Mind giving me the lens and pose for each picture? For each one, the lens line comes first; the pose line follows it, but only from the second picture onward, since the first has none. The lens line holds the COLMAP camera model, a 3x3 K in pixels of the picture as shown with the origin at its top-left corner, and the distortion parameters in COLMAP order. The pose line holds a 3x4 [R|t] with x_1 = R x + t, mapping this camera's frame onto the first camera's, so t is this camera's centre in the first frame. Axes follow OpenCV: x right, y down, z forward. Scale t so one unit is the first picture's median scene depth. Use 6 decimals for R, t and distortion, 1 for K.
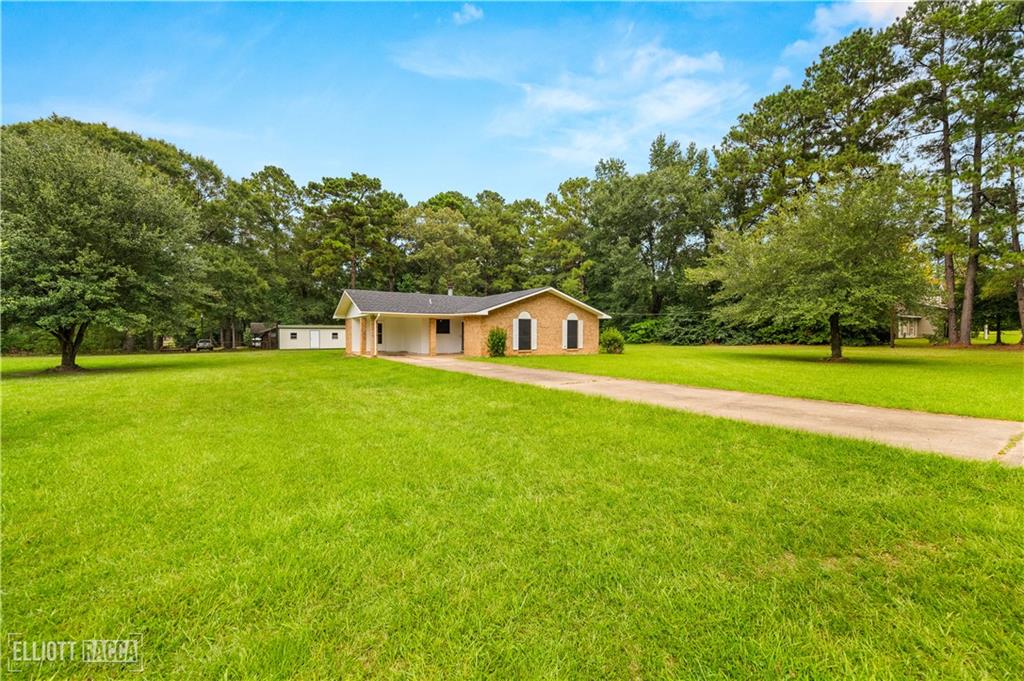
lens RADIAL K [[407.6, 0, 515.1], [0, 407.6, 334.8], [0, 0, 1]] dist [-0.004171, -0.000174]
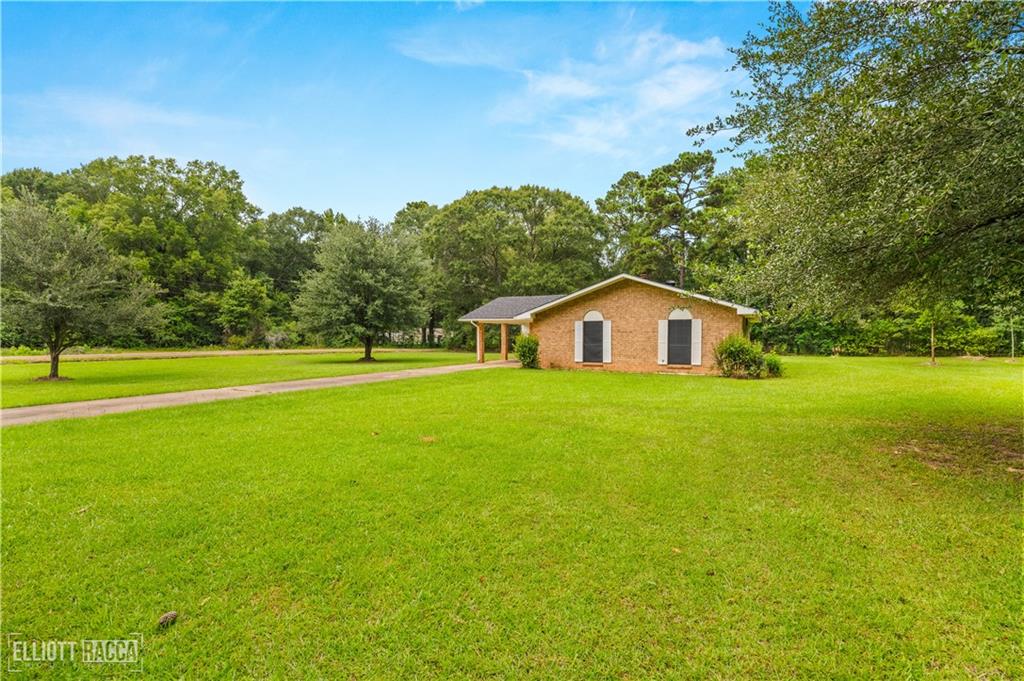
lens RADIAL K [[460.8, 0, 514.7], [0, 460.8, 346.1], [0, 0, 1]] dist [-0.001345, -0.000057]
pose [[0.501115, 0.019066, -0.865171, 0.630288], [-0.003826, 0.999796, 0.019817, -0.008246], [0.865372, -0.006620, 0.501086, 0.424625]]
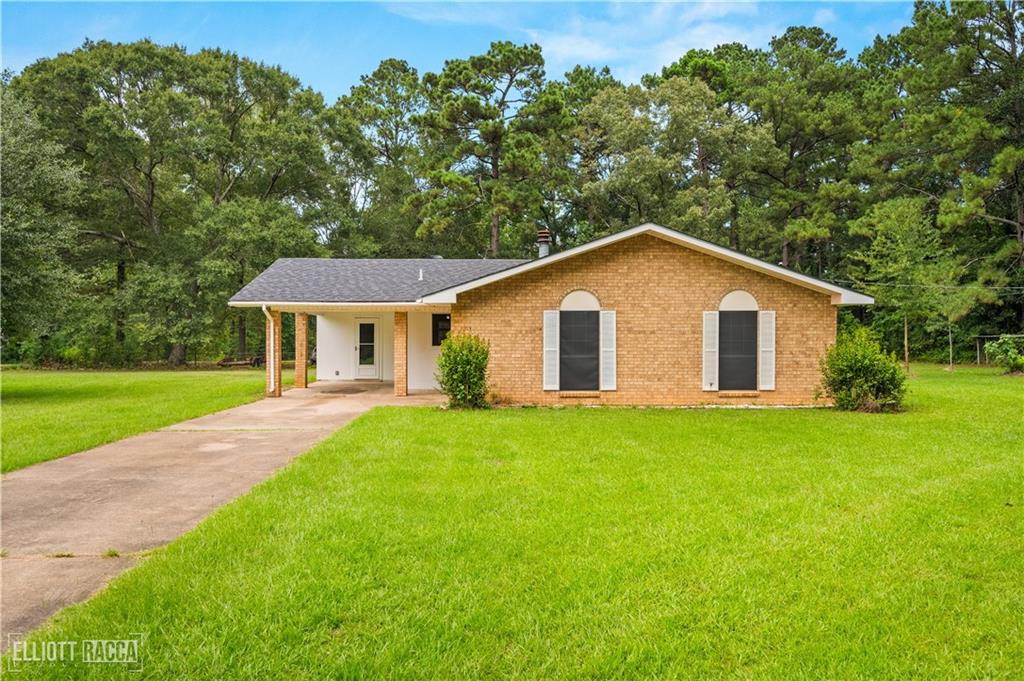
lens RADIAL K [[762.8, 0, 513.8], [0, 762.8, 332.4], [0, 0, 1]] dist [0.004667, 0.003934]
pose [[0.852291, -0.001274, -0.523066, 0.323867], [-0.003078, 0.999968, -0.007451, -0.011536], [0.523058, 0.007961, 0.852260, 0.327605]]
